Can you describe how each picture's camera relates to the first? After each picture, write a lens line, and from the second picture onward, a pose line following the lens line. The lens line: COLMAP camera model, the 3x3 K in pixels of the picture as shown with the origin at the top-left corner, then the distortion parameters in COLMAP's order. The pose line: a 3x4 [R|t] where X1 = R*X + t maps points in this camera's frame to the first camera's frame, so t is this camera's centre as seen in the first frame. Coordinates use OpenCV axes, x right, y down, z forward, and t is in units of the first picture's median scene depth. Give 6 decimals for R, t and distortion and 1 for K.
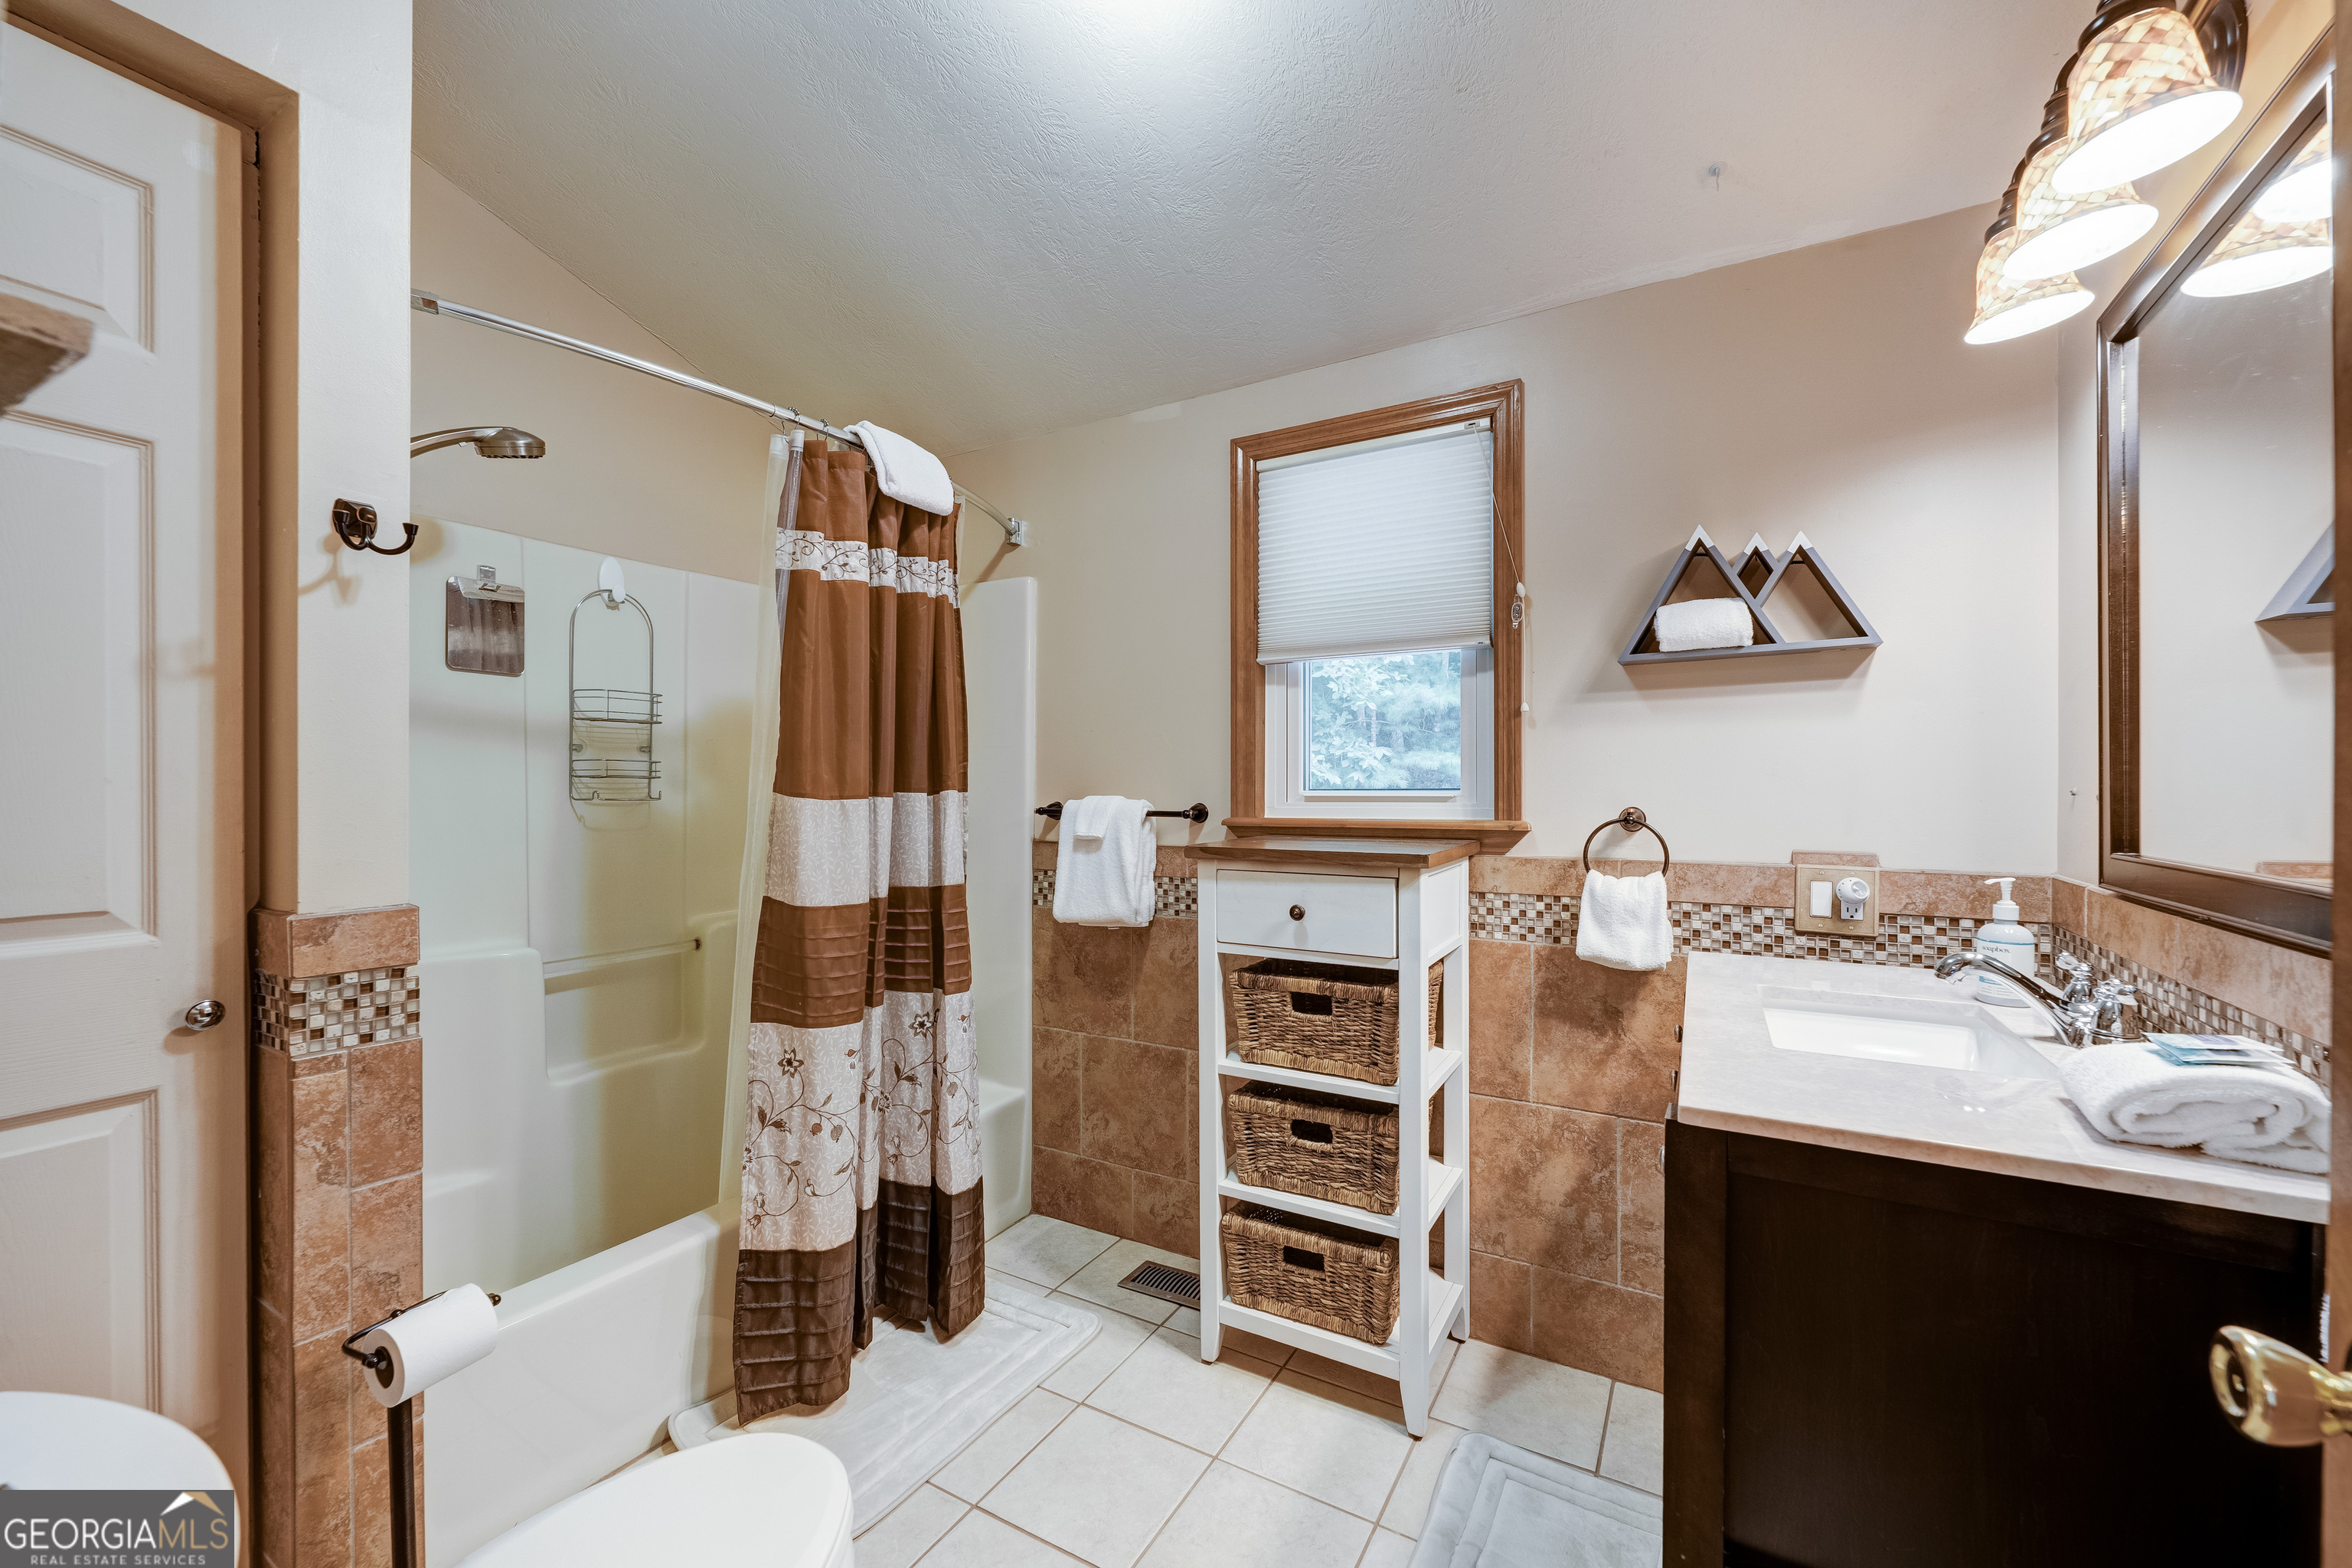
lens RADIAL K [[925.3, 0, 1188.2], [0, 925.3, 790.0], [0, 0, 1]] dist [-0.000914, -0.000086]
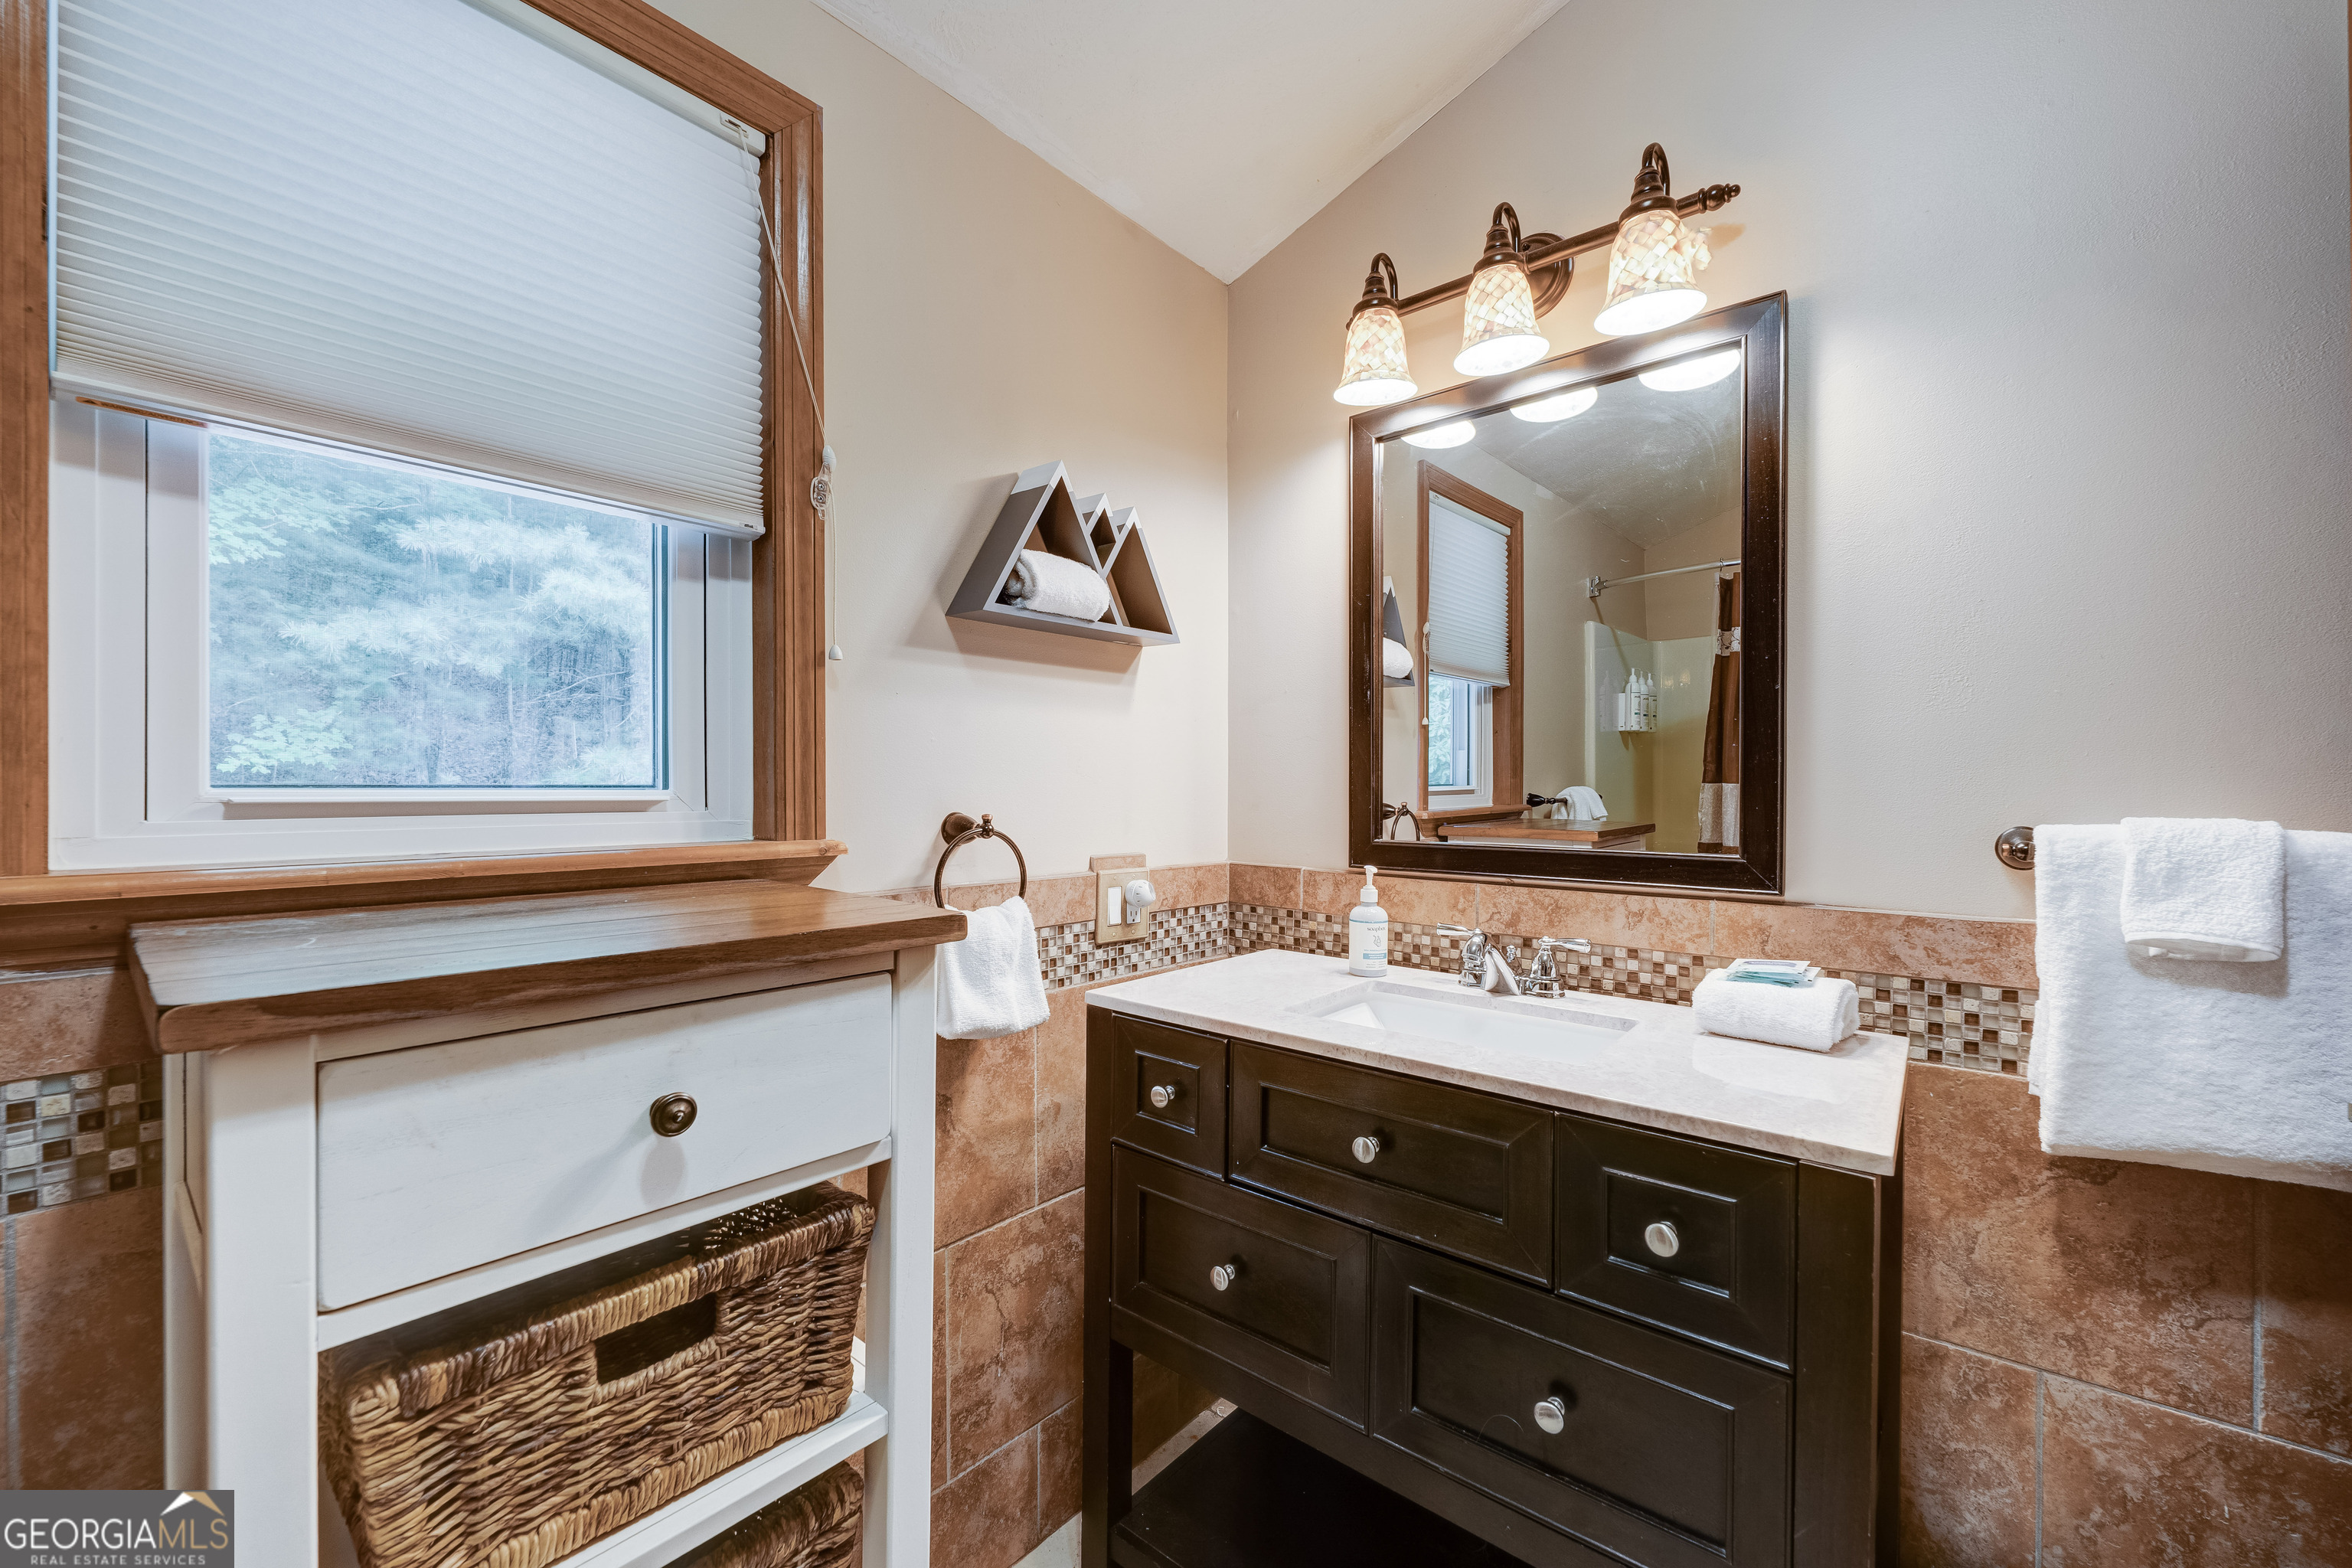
lens RADIAL K [[925.3, 0, 1188.2], [0, 925.3, 790.0], [0, 0, 1]] dist [-0.000914, -0.000086]
pose [[0.177430, 0.000457, 0.984133, -0.219369], [-0.004051, 0.999992, 0.000266, -0.000258], [-0.984125, -0.004034, 0.177431, 0.740606]]
